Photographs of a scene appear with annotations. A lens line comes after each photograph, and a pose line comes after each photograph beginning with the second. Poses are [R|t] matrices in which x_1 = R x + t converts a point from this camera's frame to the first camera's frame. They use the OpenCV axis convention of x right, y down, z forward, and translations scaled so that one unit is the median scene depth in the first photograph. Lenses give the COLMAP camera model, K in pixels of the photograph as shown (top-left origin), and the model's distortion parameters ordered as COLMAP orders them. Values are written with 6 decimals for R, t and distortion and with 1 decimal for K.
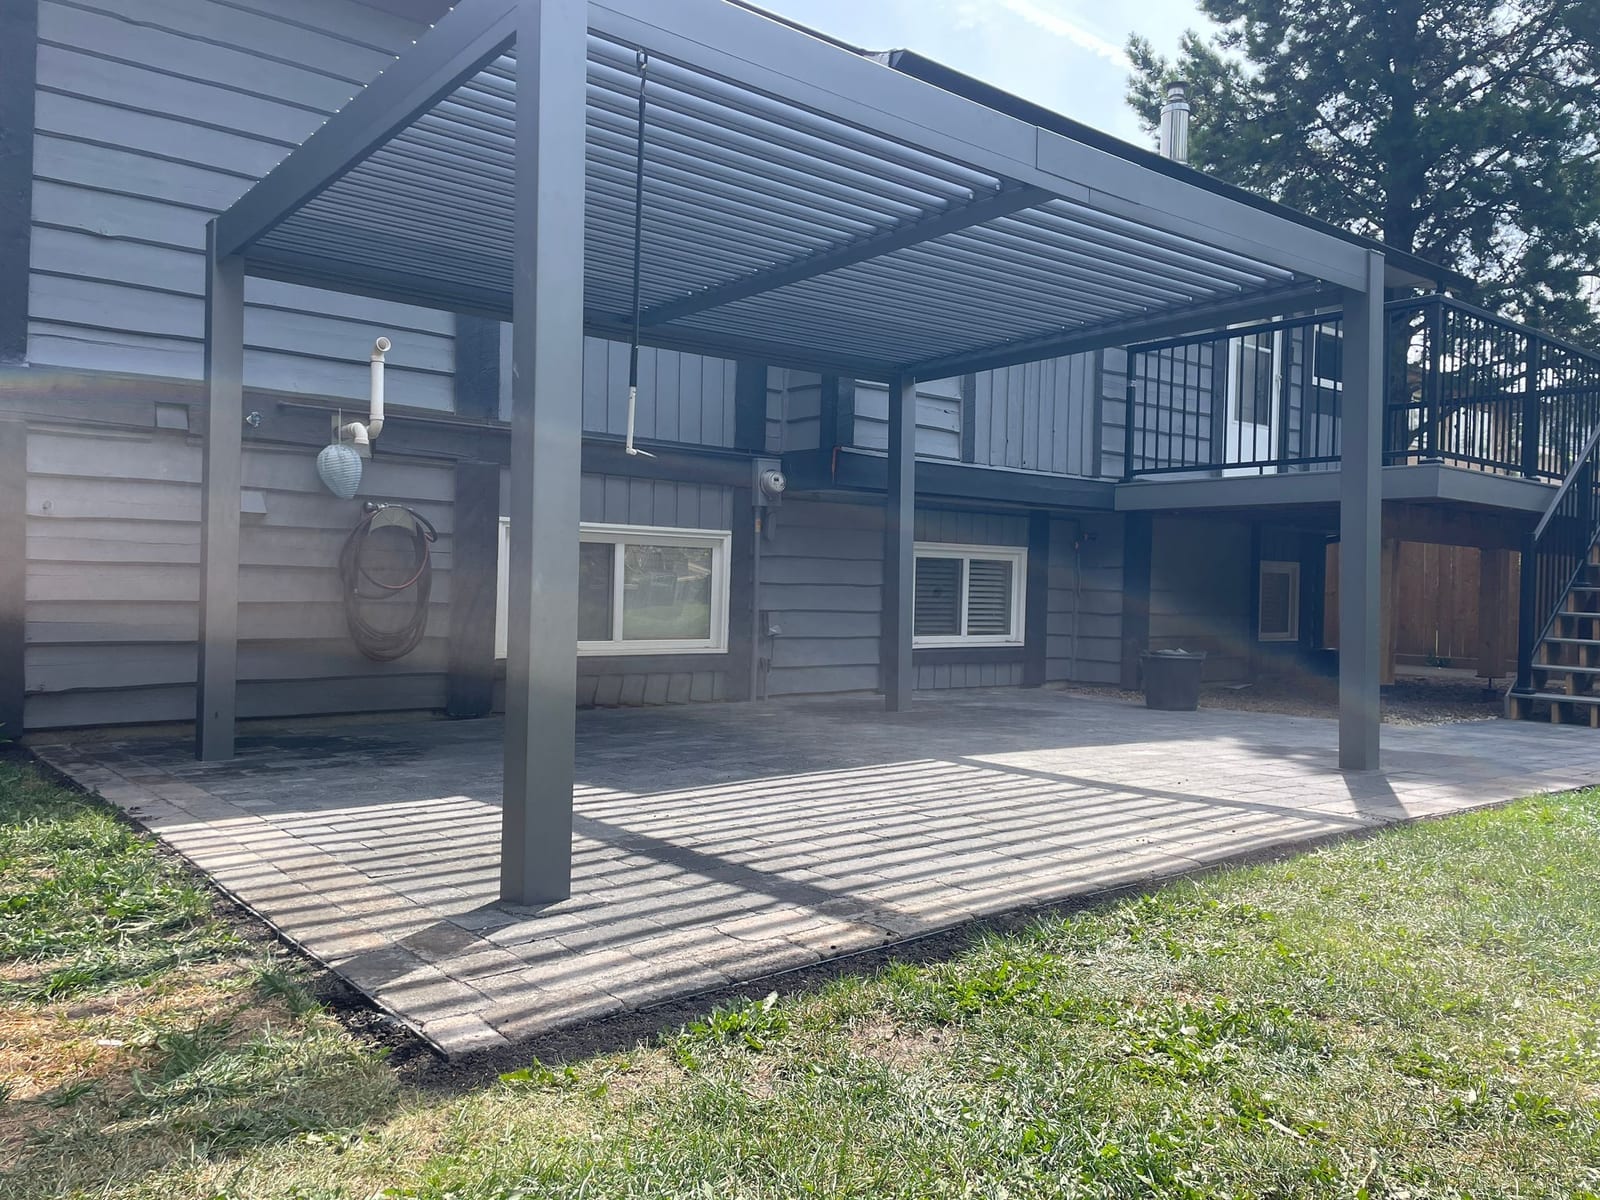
lens RADIAL K [[1195.2, 0, 800.0], [0, 1195.2, 600.0], [0, 0, 1]] dist [0.156642, -0.253181]
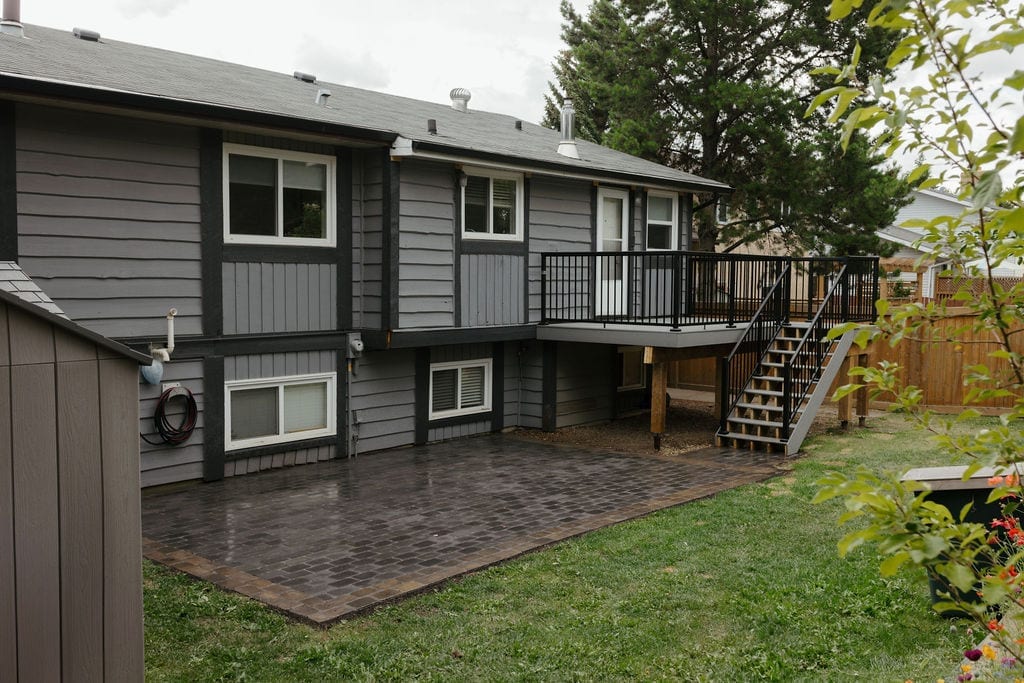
lens RADIAL K [[969.4, 0, 512.0], [0, 969.4, 341.5], [0, 0, 1]] dist [-0.002950, 0.001393]
pose [[0.986317, -0.026826, 0.162662, -0.027308], [0.017210, 0.998036, 0.060241, -0.174871], [-0.163959, -0.056617, 0.984841, -0.530582]]
